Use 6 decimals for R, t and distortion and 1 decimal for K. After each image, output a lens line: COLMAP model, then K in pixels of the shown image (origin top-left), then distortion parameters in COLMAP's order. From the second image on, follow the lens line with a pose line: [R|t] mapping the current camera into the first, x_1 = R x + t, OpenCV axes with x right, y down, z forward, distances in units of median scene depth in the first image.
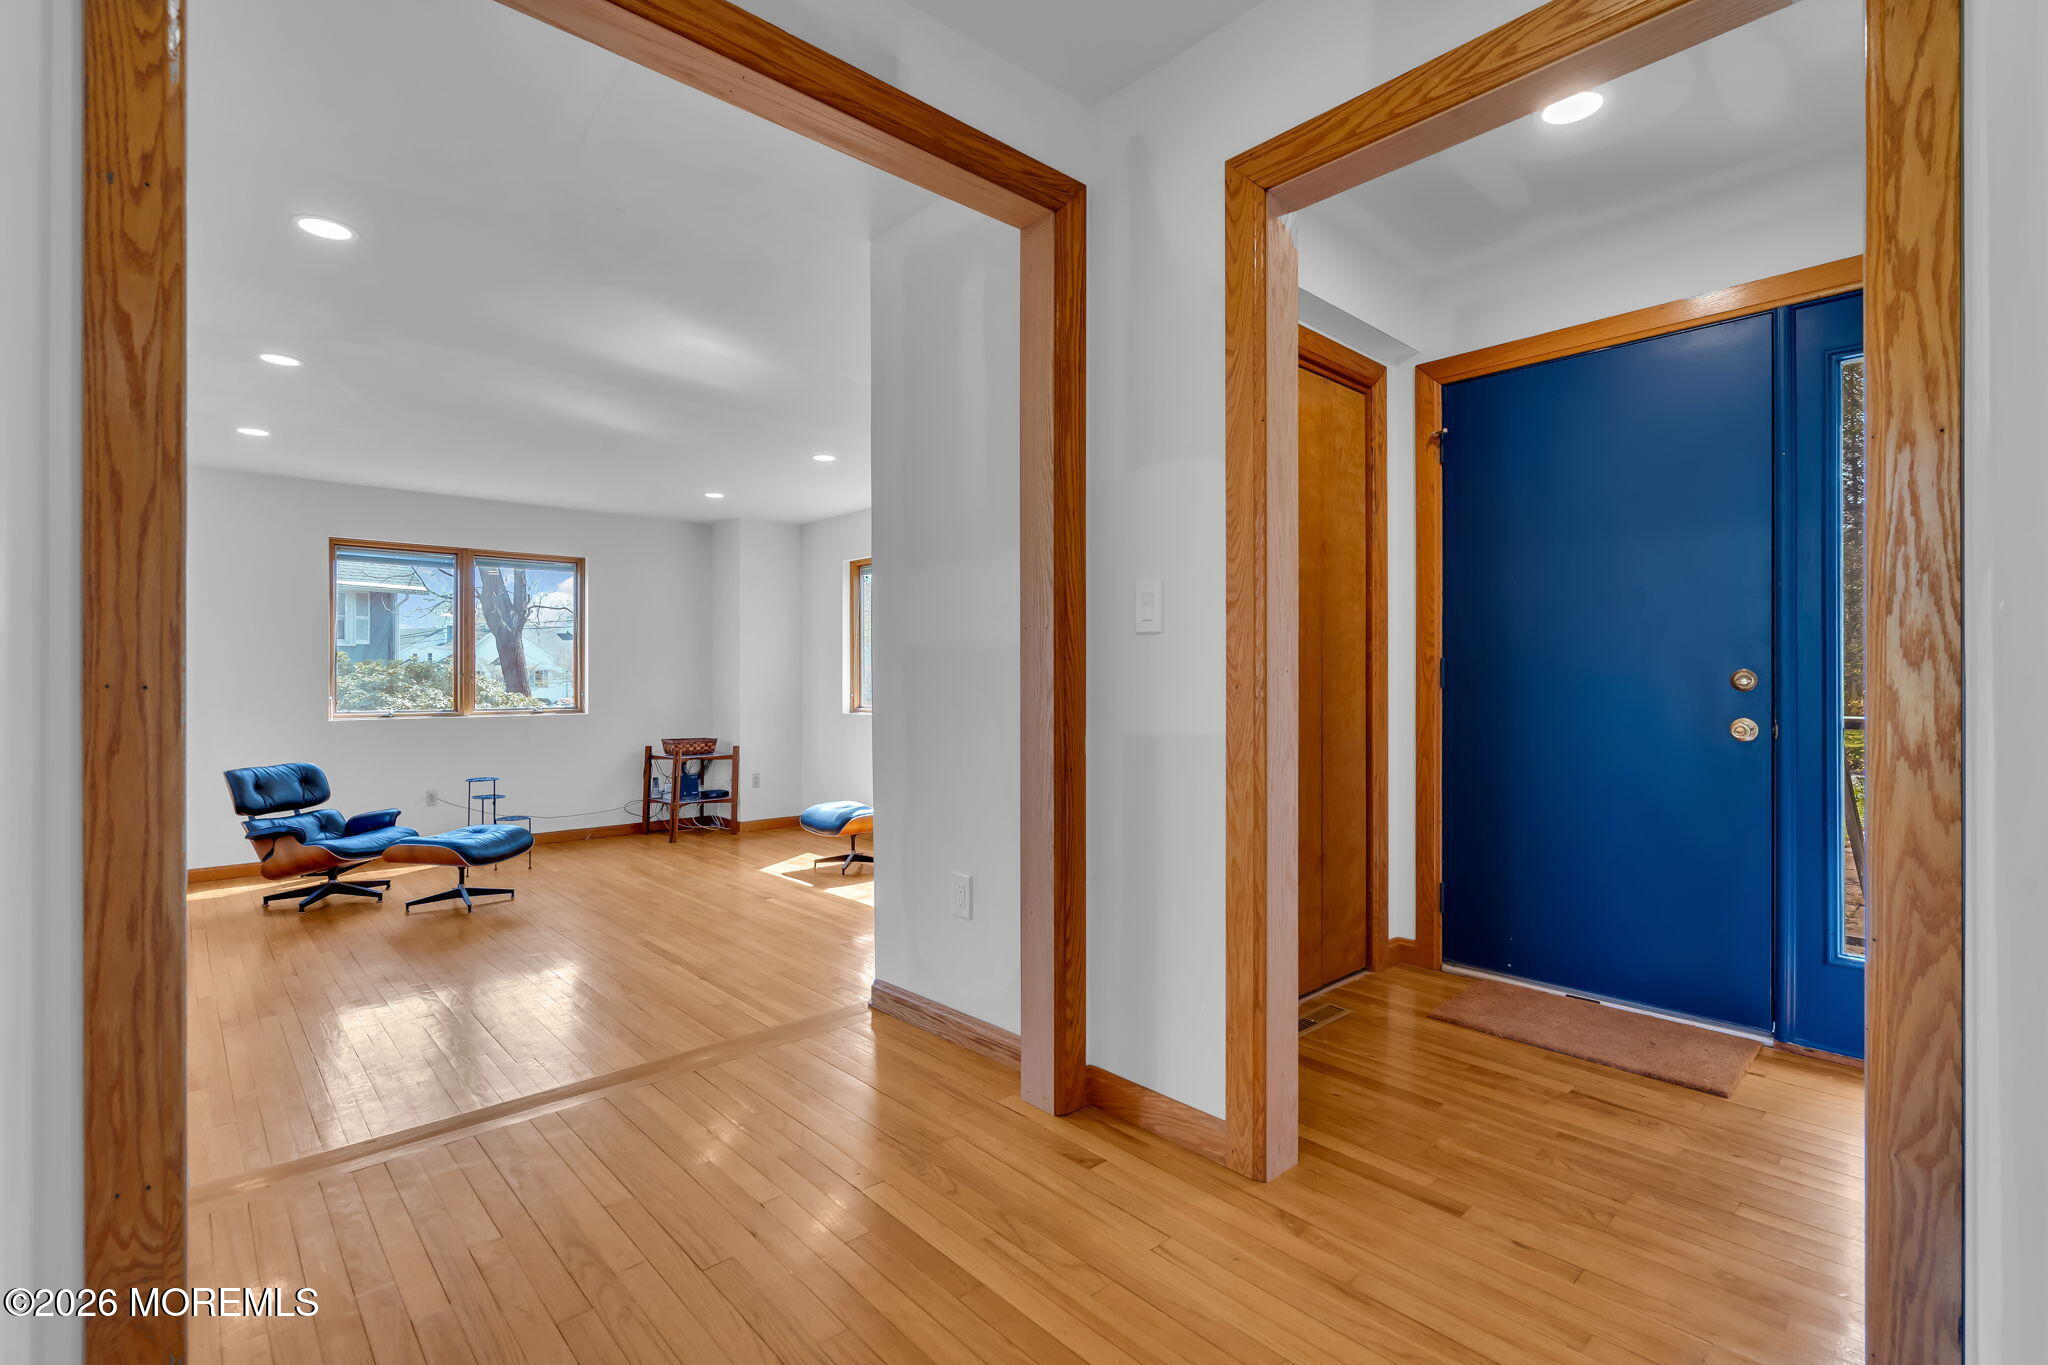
lens RADIAL K [[916.1, 0, 1028.5], [0, 916.1, 677.7], [0, 0, 1]] dist [0.001071, 0.000337]
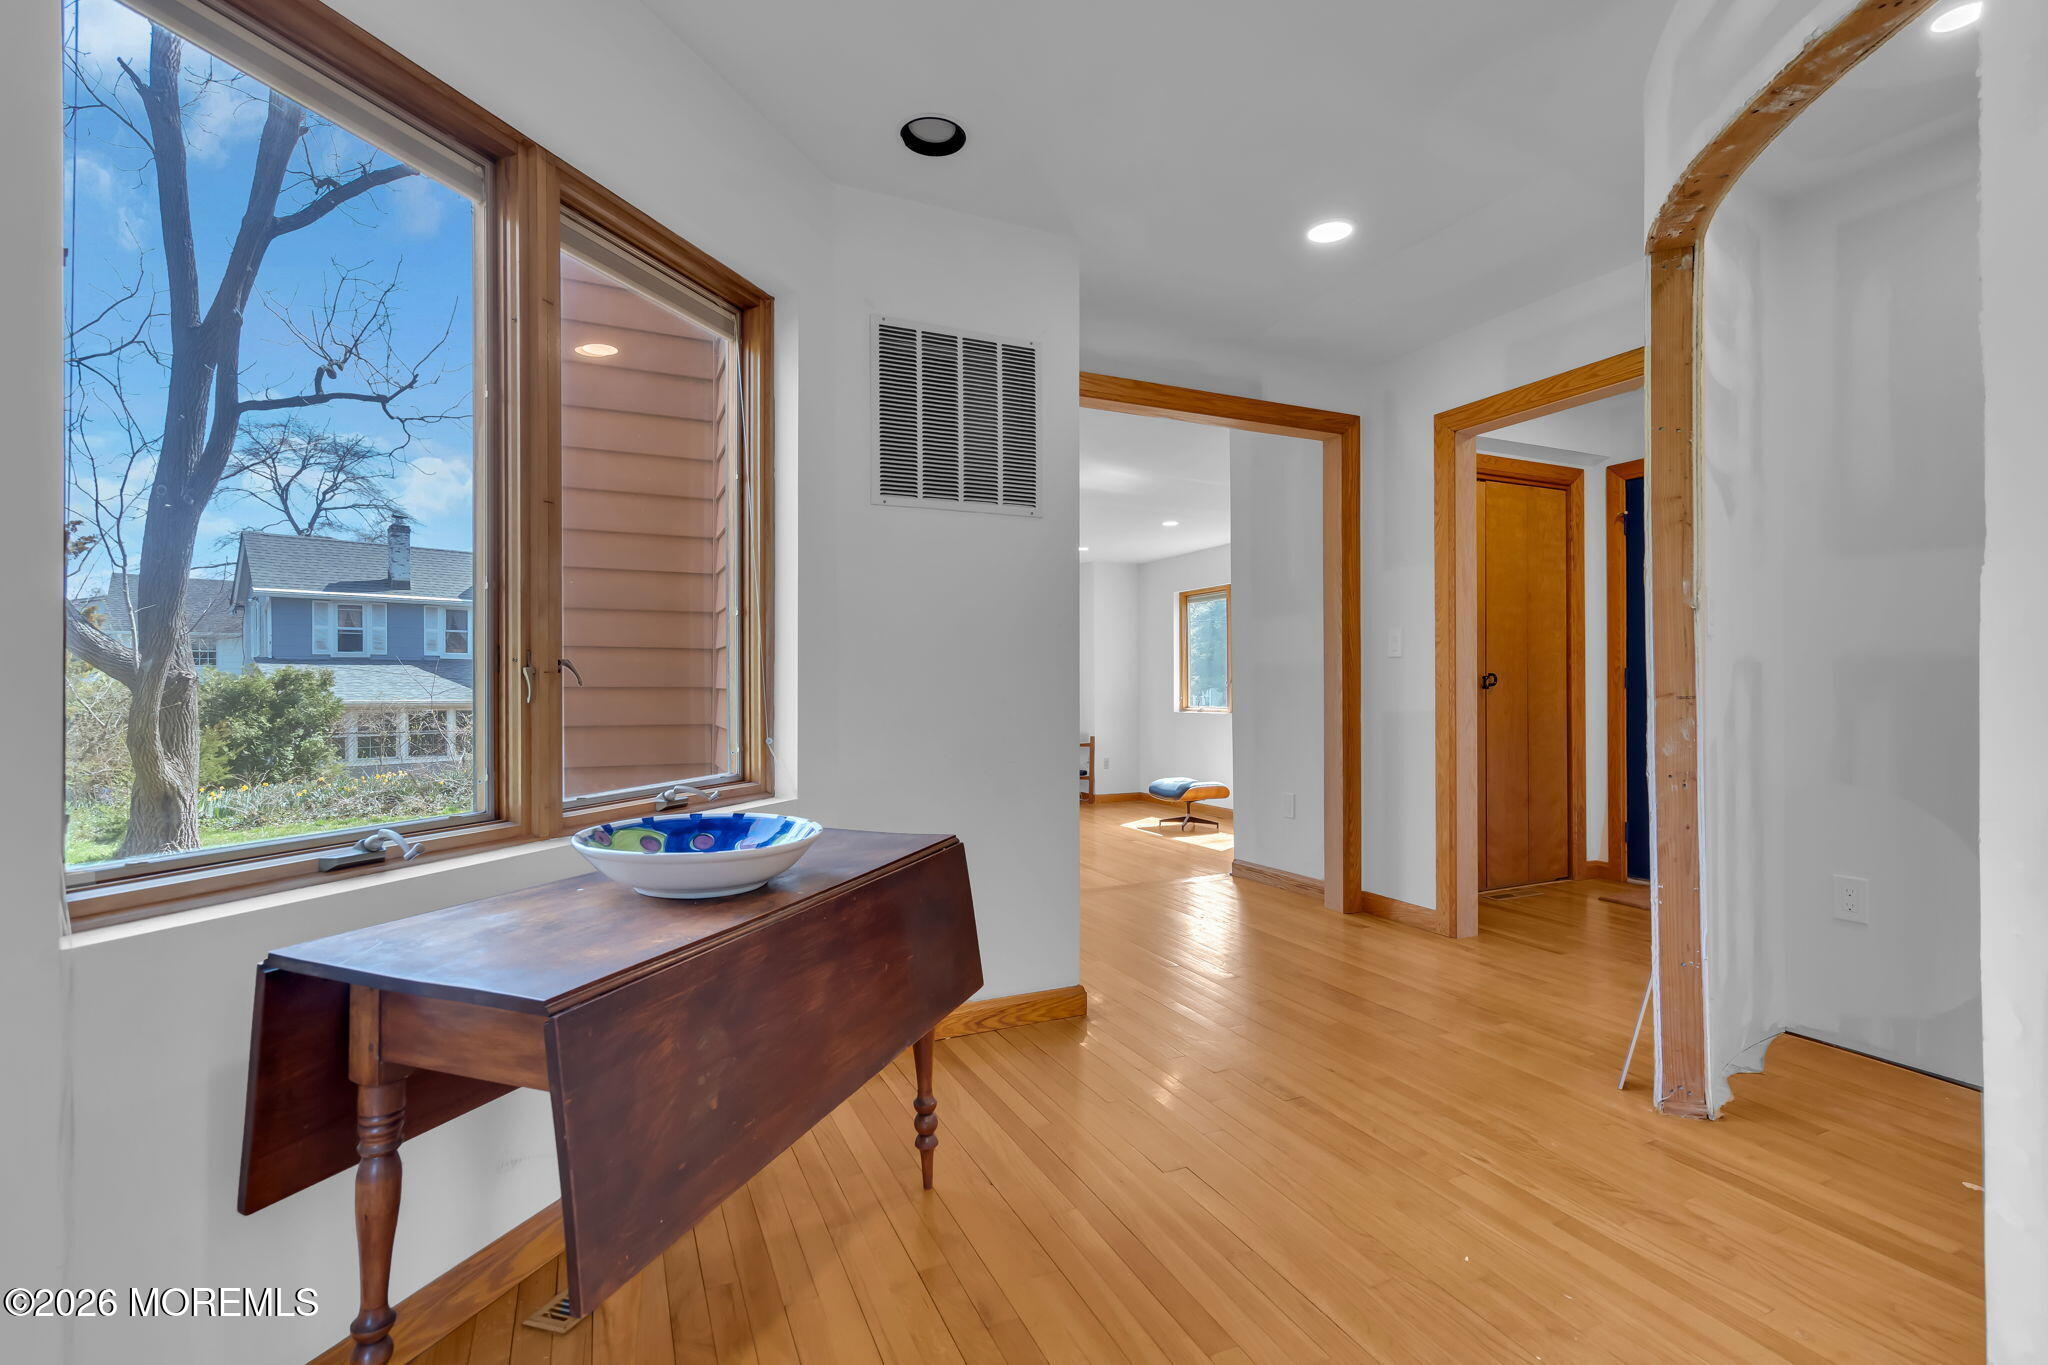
lens RADIAL K [[916.1, 0, 1034.7], [0, 916.1, 682.5], [0, 0, 1]] dist [0.001071, 0.000337]
pose [[0.953048, -0.003009, -0.302803, -0.003424], [0.001875, 0.999990, -0.004034, 0.006060], [0.302813, 0.003277, 0.953044, -0.698764]]
